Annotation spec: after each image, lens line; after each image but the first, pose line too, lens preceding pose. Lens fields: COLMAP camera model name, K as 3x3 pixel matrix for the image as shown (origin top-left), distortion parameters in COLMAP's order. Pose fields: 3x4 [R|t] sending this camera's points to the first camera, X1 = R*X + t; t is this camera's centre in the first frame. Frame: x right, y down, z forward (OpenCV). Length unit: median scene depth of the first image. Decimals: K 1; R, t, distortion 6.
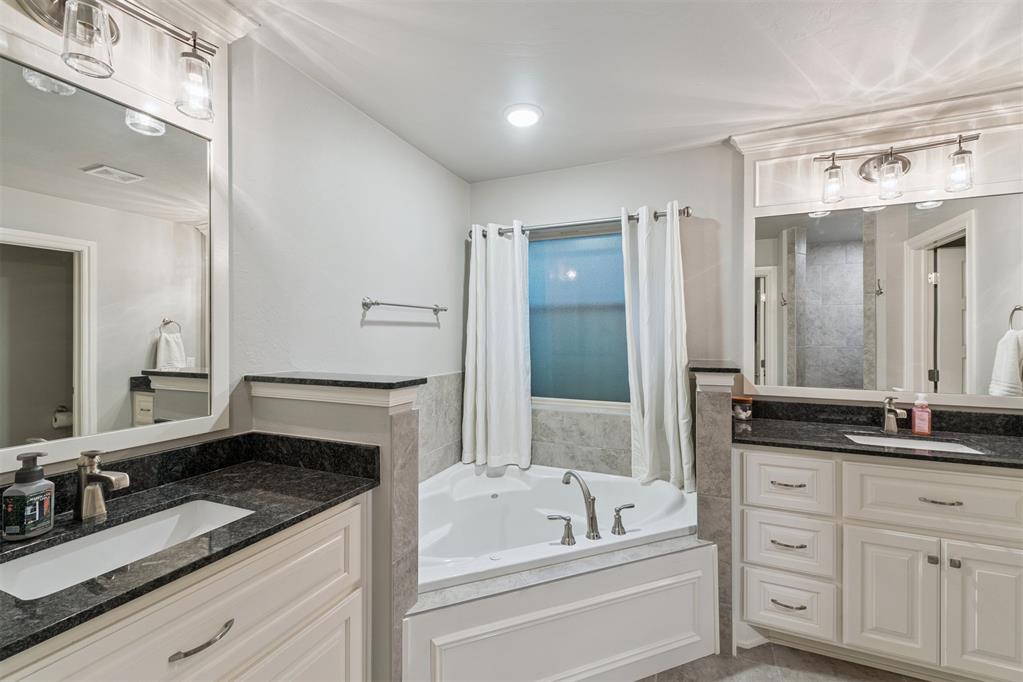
lens RADIAL K [[427.8, 0, 507.8], [0, 427.8, 345.8], [0, 0, 1]] dist [0.001247, 0.000142]
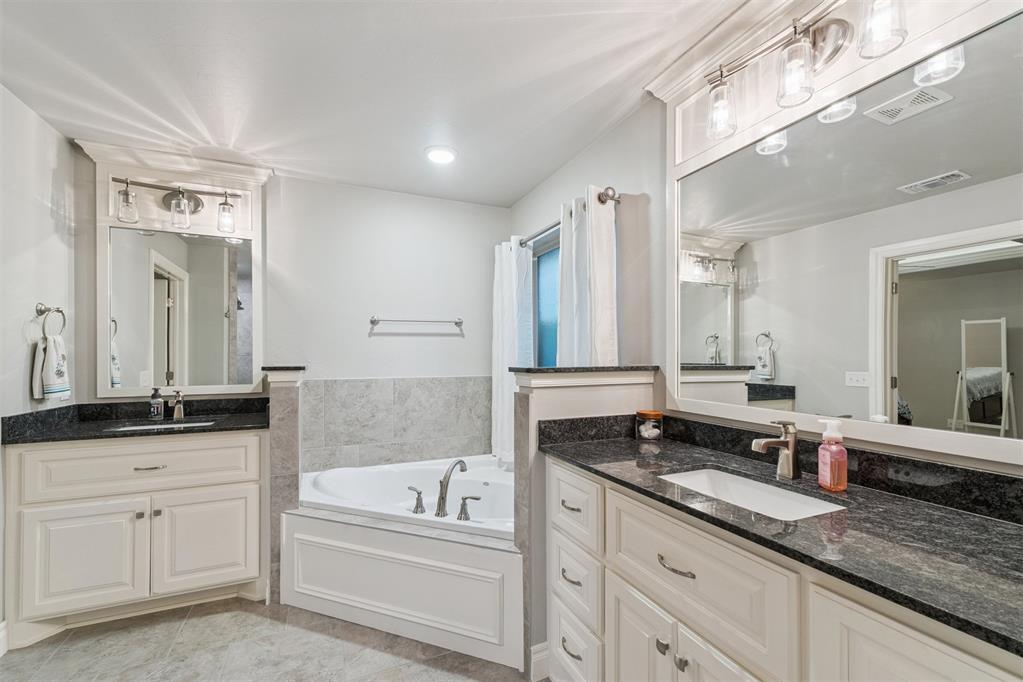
lens RADIAL K [[430.8, 0, 511.5], [0, 430.8, 365.5], [0, 0, 1]] dist [0.000251, 0.000183]
pose [[0.733684, 0.011727, -0.679390, 1.079294], [-0.011922, 0.999919, 0.004385, 0.042235], [0.679387, 0.004883, 0.733764, 0.279632]]
